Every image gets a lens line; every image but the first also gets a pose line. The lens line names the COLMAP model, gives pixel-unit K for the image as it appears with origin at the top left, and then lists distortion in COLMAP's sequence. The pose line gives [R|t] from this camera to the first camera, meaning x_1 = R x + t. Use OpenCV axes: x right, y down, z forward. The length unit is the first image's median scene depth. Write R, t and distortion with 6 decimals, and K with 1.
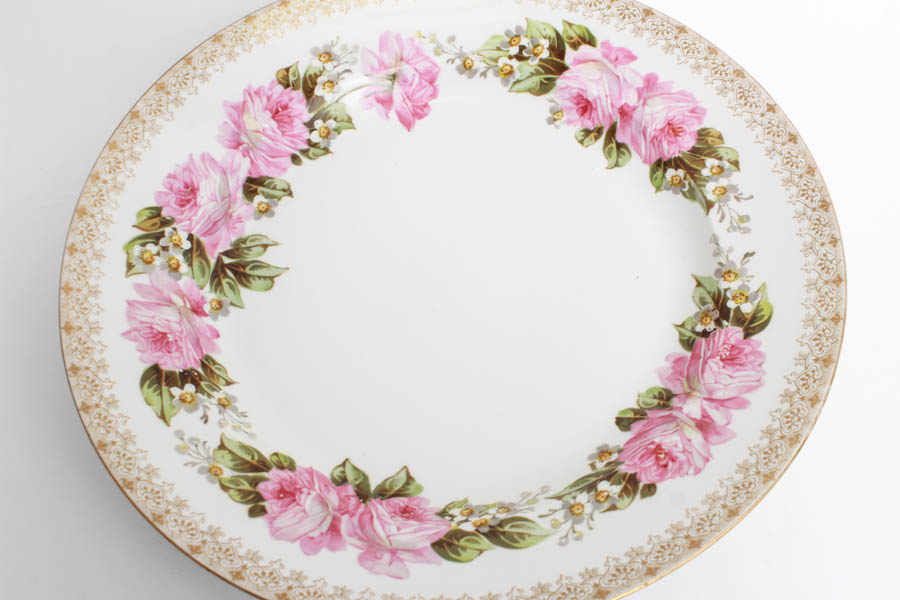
lens RADIAL K [[1009.1, 0, 456.3], [0, 1009.1, 307.8], [0, 0, 1]] dist [-0.081543, 0.000000]
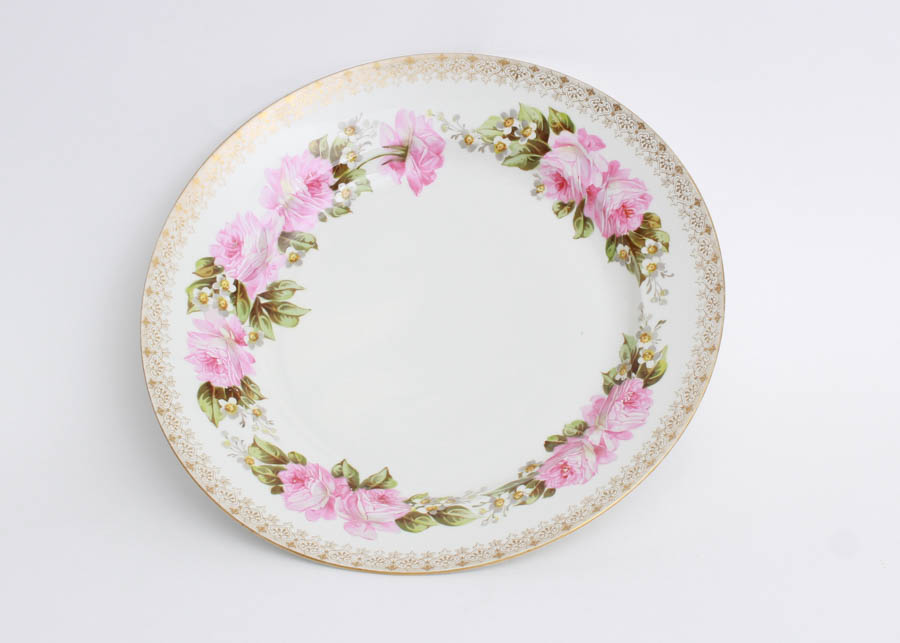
lens RADIAL K [[1841.6, 0, 450.9], [0, 1841.6, 318.6], [0, 0, 1]] dist [-0.168729, 0.000000]
pose [[0.992462, 0.053017, -0.110493, 0.272140], [-0.048691, 0.997952, 0.041493, -0.136278], [0.112466, -0.035800, 0.993010, -1.314751]]
